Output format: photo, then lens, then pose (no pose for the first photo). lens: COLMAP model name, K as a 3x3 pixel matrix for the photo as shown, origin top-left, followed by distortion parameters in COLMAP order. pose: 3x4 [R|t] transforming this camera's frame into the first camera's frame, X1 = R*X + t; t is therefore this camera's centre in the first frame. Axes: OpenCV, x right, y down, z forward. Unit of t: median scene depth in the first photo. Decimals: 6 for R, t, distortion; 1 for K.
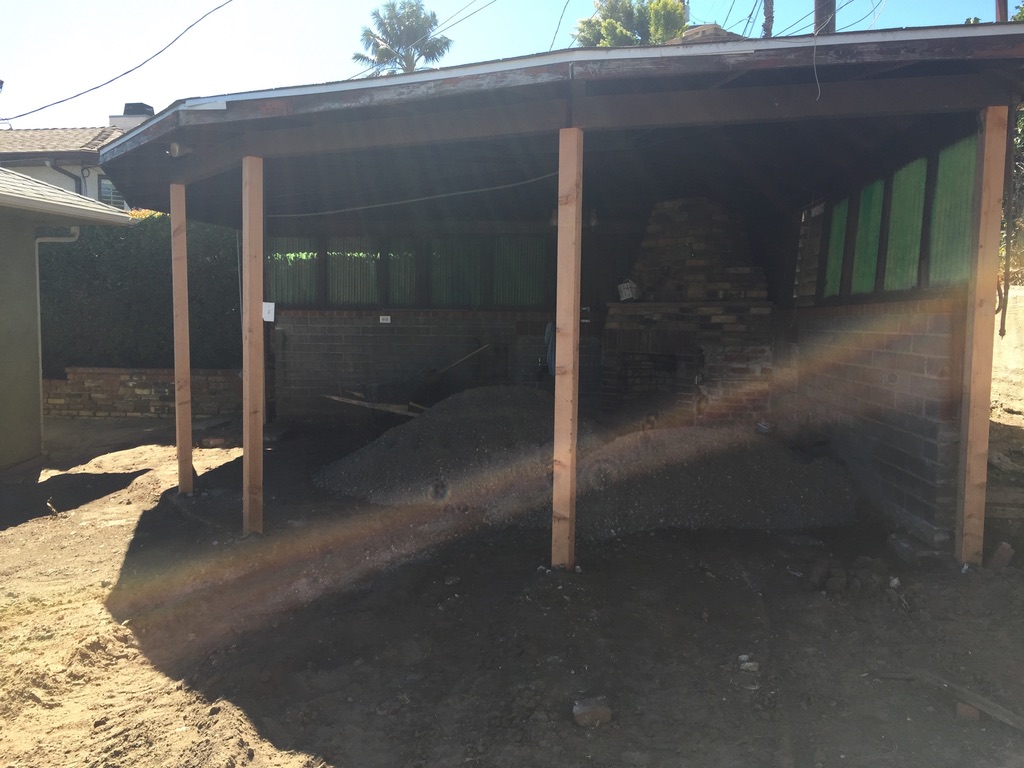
lens RADIAL K [[871.4, 0, 495.9], [0, 871.4, 380.1], [0, 0, 1]] dist [0.107190, -0.135835]
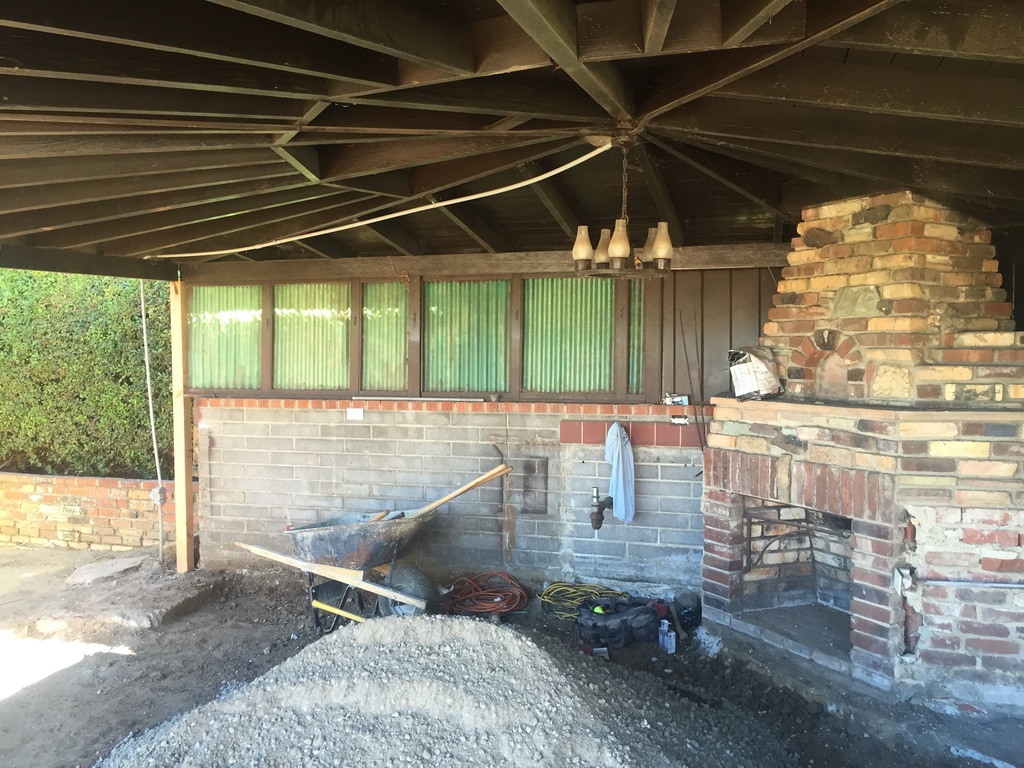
lens RADIAL K [[871.4, 0, 495.9], [0, 871.4, 380.1], [0, 0, 1]] dist [0.107190, -0.135835]
pose [[0.984278, -0.001582, -0.176622, 0.094225], [-0.006020, 0.999078, -0.042500, -0.077156], [0.176526, 0.042895, 0.983361, 0.456052]]
